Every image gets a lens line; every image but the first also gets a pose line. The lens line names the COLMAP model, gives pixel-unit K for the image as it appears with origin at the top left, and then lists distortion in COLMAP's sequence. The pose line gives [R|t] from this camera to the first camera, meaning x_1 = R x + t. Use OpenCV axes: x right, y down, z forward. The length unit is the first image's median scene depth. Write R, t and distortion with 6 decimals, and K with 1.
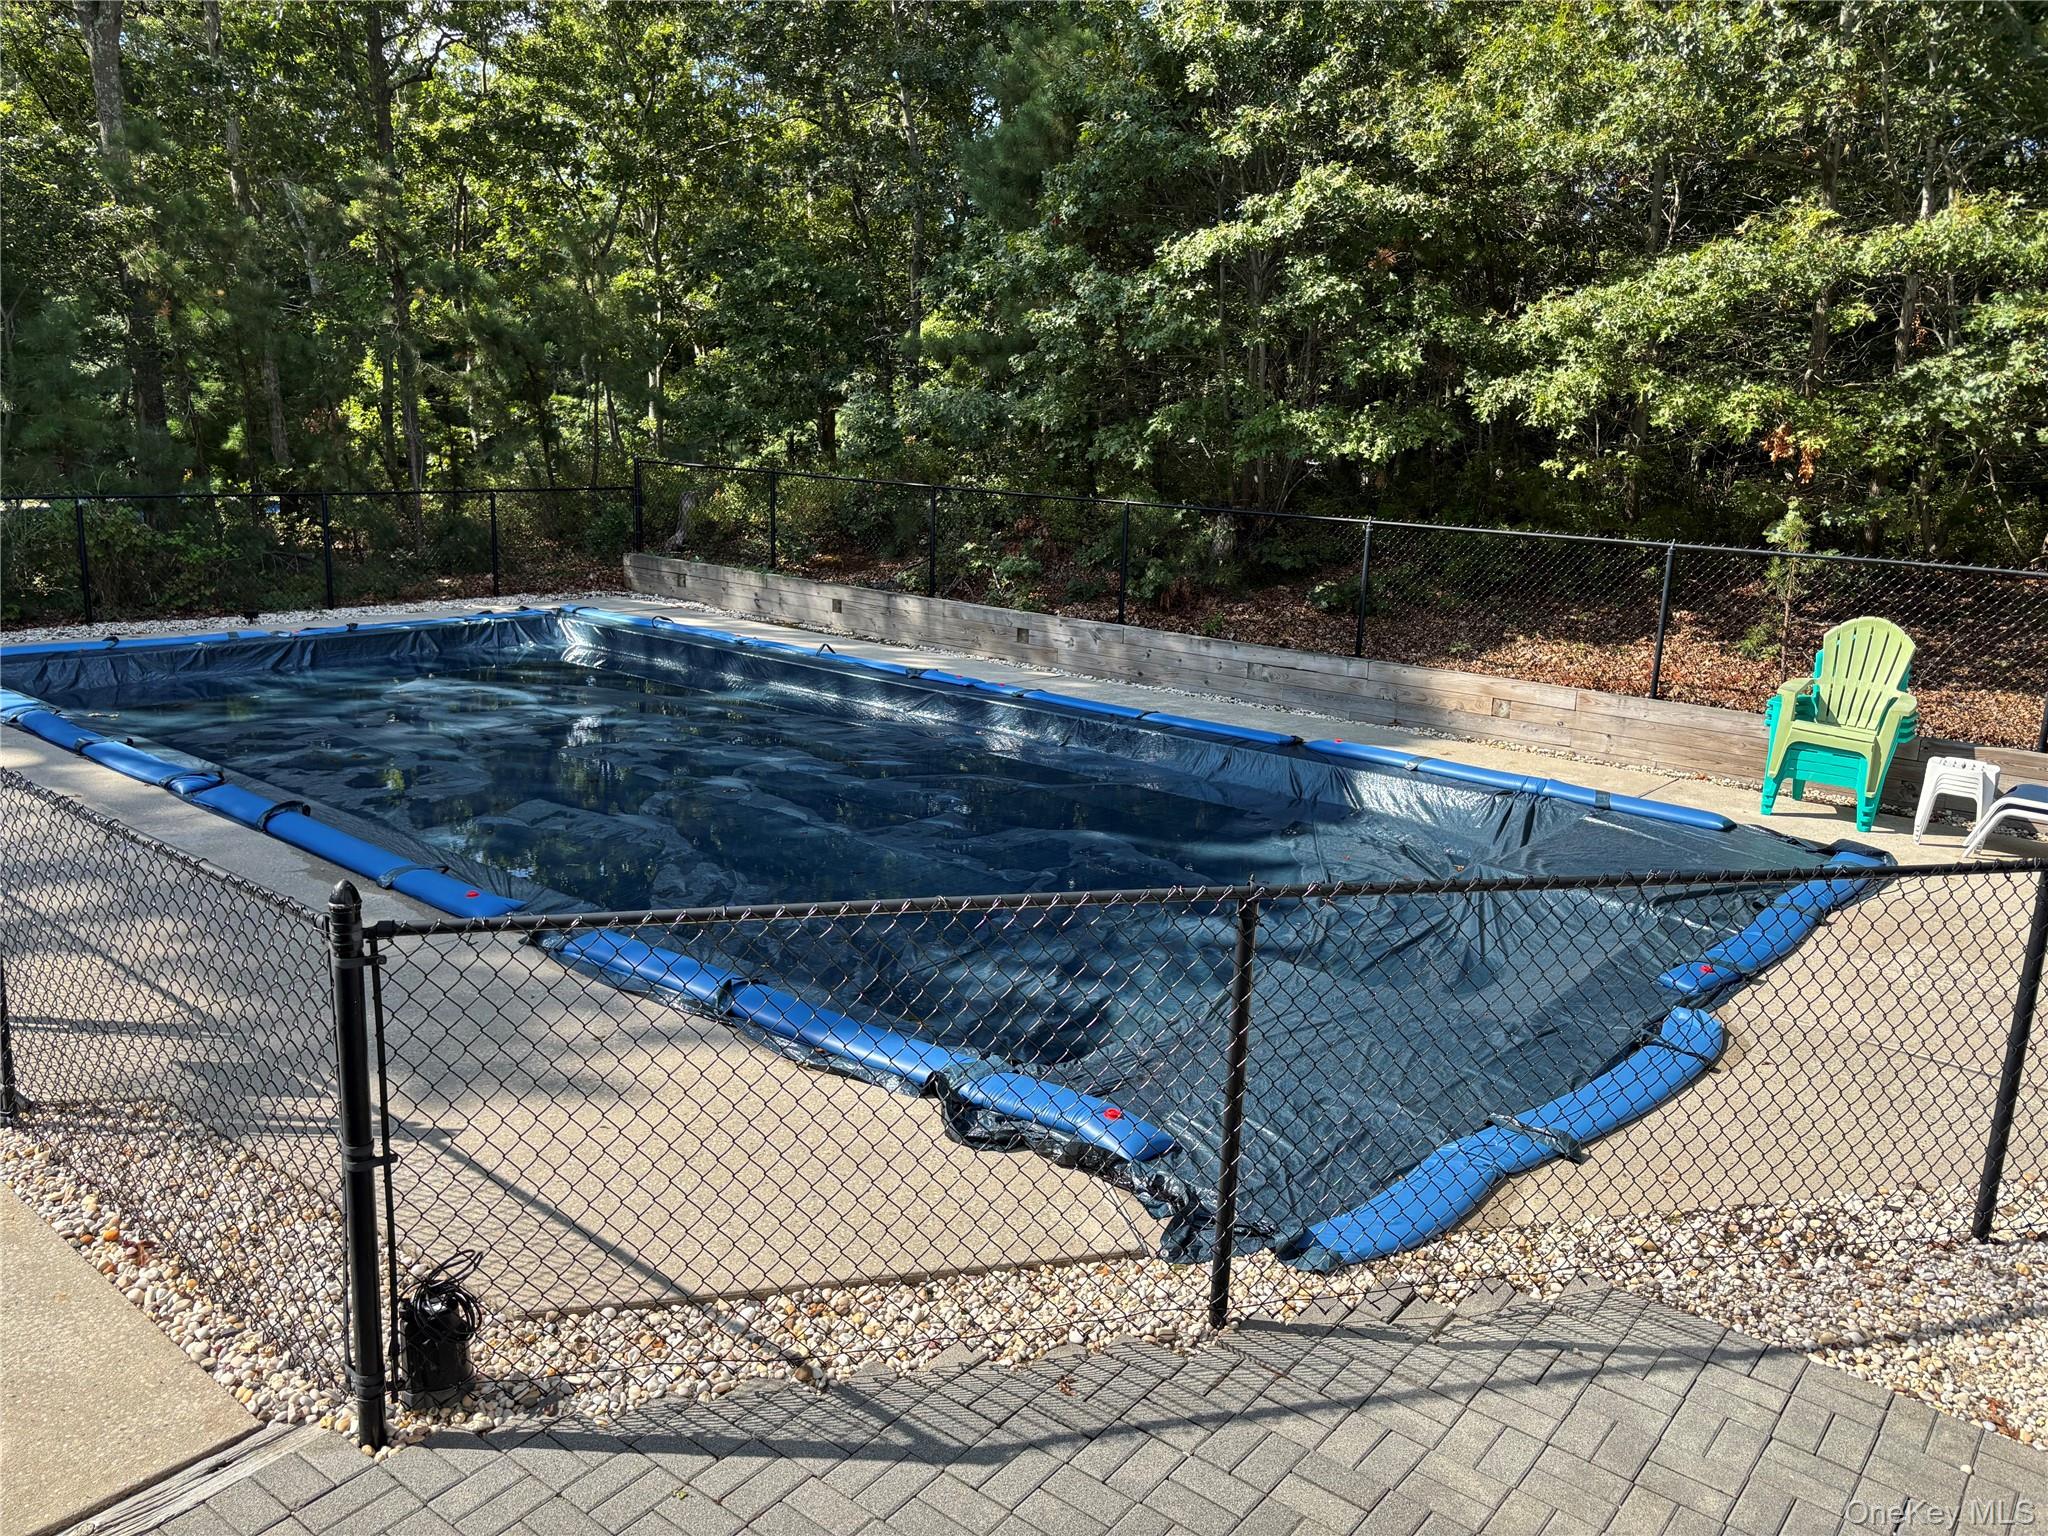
lens RADIAL K [[1565.8, 0, 1025.6], [0, 1565.8, 781.6], [0, 0, 1]] dist [0.020531, -0.004220]
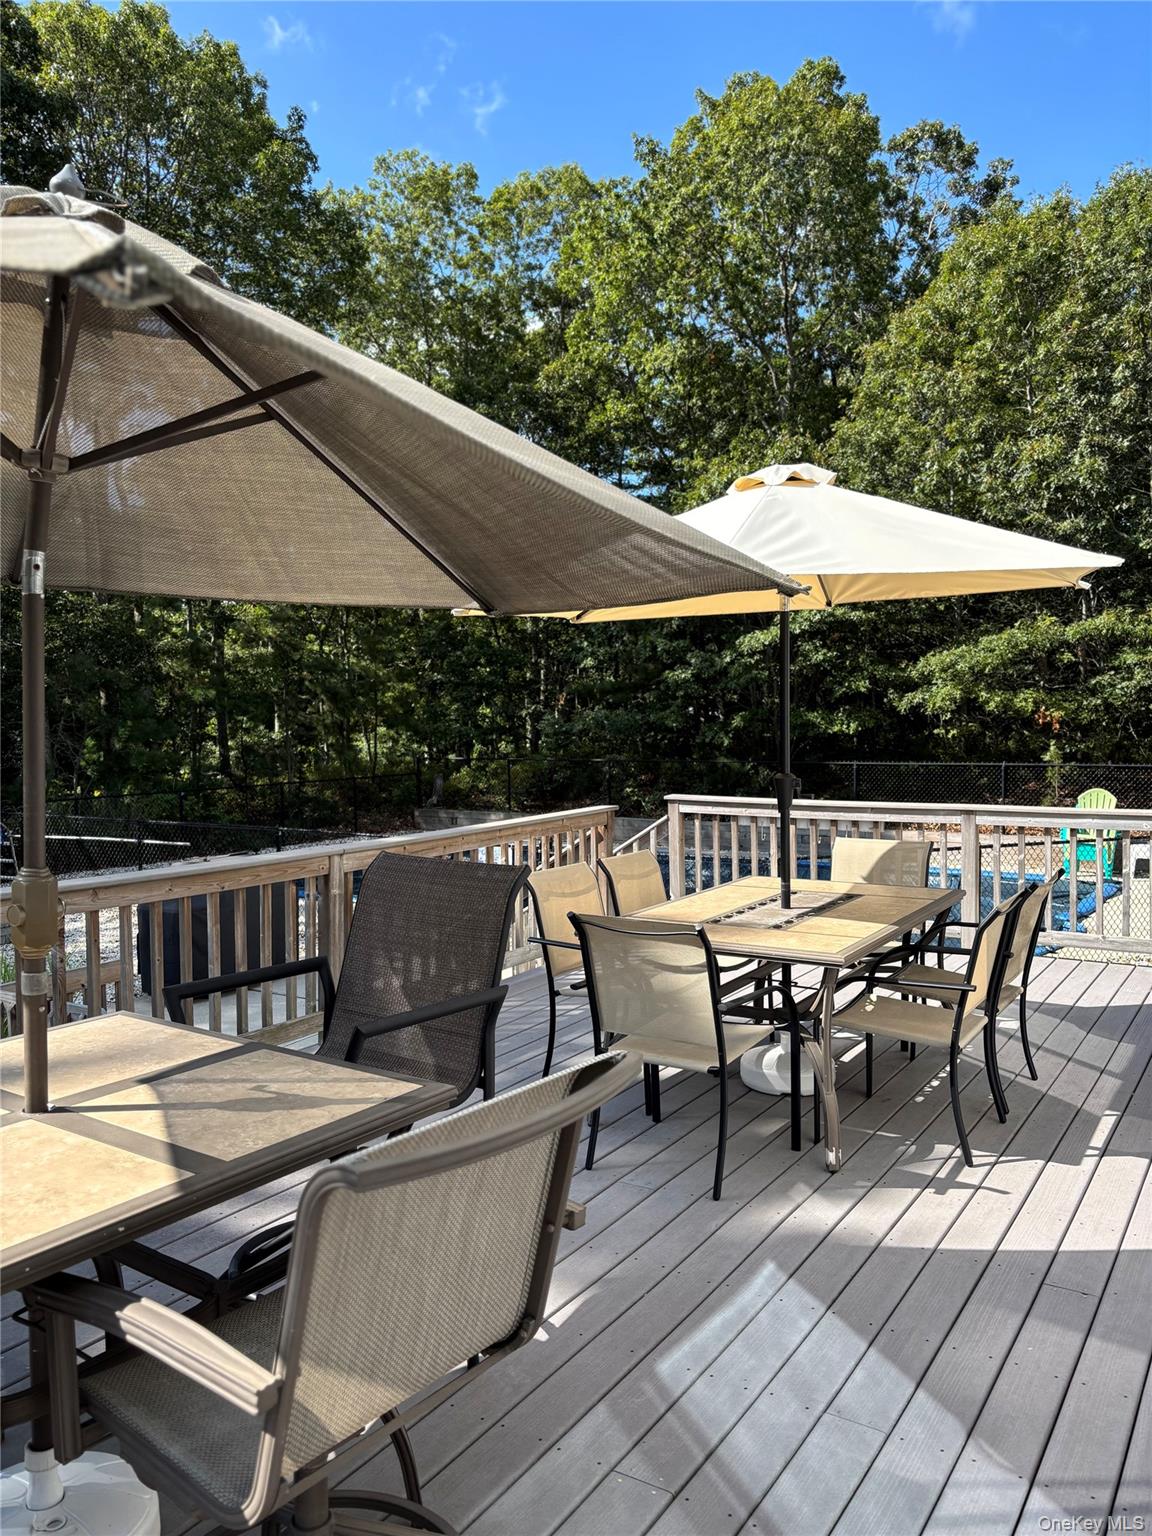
lens RADIAL K [[1174.4, 0, 573.5], [0, 1174.4, 776.3], [0, 0, 1]] dist [0.020531, -0.004220]
pose [[0.992432, -0.054796, 0.109892, -0.346291], [0.074133, 0.980787, -0.180445, 0.112558], [-0.097893, 0.187226, 0.977427, -0.513534]]
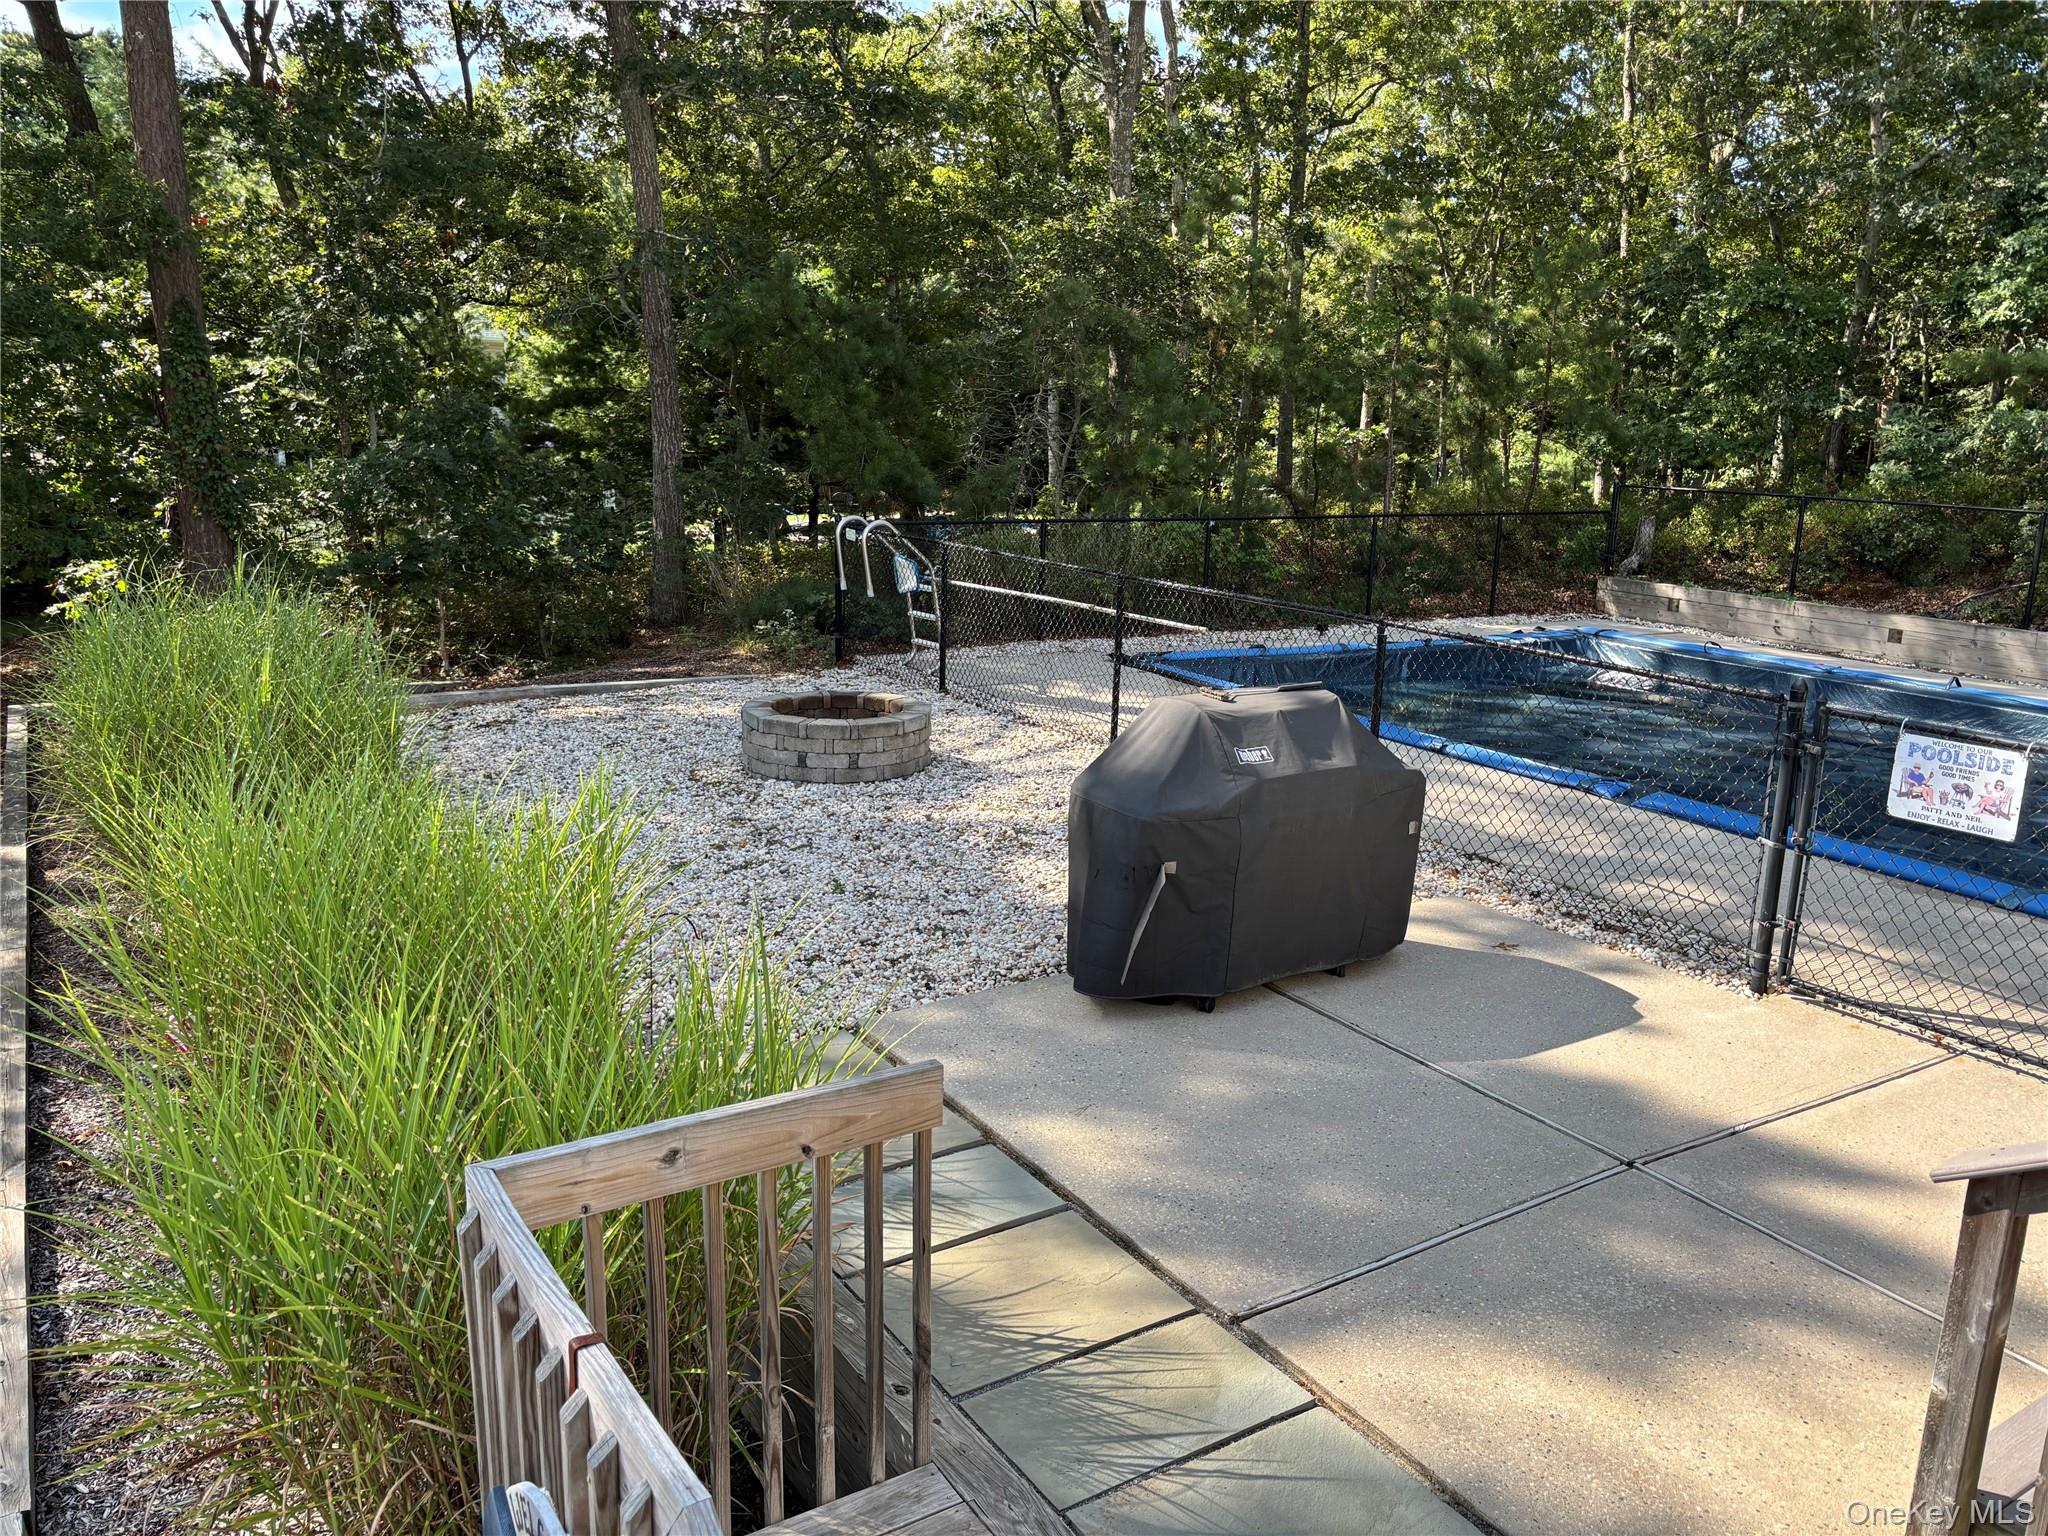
lens RADIAL K [[1565.8, 0, 1032.8], [0, 1565.8, 780.2], [0, 0, 1]] dist [0.020531, -0.004220]
pose [[0.945405, 0.067718, -0.318785, -0.427178], [-0.073587, 0.997268, -0.006389, 0.024490], [0.317481, 0.029499, 0.947806, -0.087113]]
